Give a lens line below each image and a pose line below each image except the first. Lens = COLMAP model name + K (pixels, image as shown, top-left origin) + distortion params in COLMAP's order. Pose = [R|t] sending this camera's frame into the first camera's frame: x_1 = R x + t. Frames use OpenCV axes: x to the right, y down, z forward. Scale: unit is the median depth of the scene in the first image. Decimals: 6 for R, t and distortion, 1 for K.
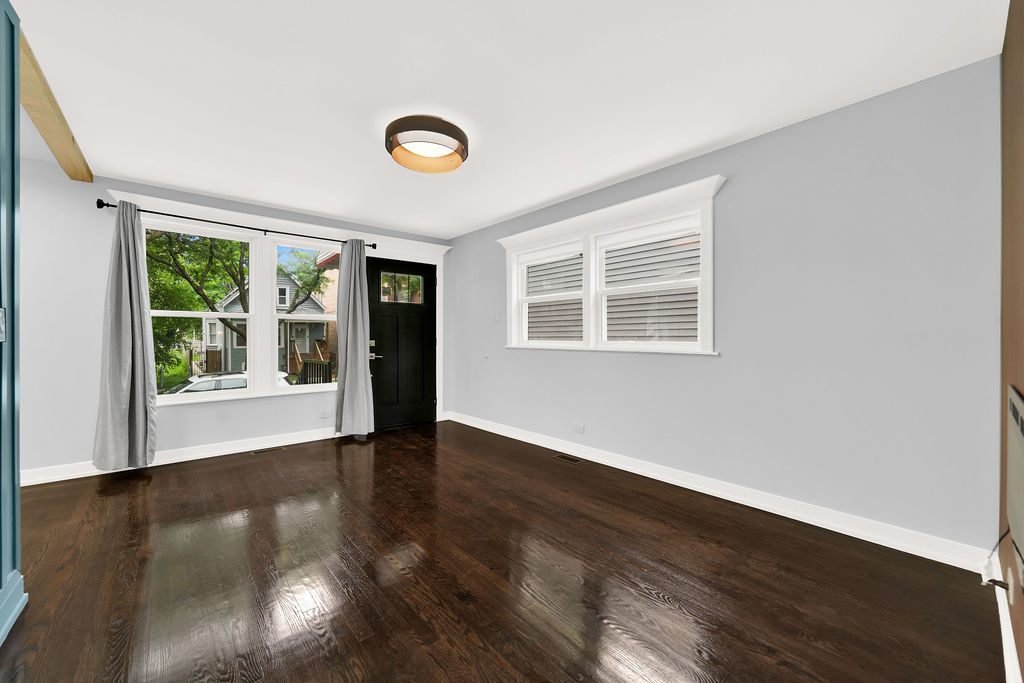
lens RADIAL K [[391.0, 0, 517.0], [0, 391.0, 334.1], [0, 0, 1]] dist [-0.000117, -0.000008]
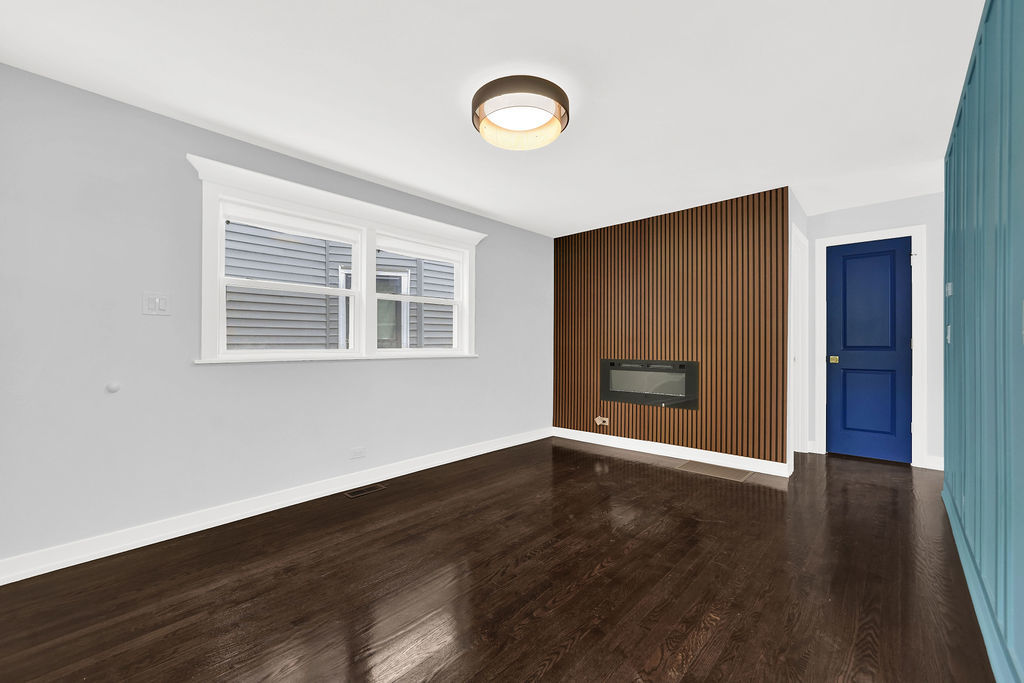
lens RADIAL K [[416.8, 0, 512.0], [0, 416.8, 341.5], [0, 0, 1]] dist [0.000039, 0.000002]
pose [[-0.091788, 0.006215, 0.995759, -0.763395], [-0.004119, 0.999970, -0.006621, 0.006349], [-0.995770, -0.004709, -0.091760, 0.753016]]
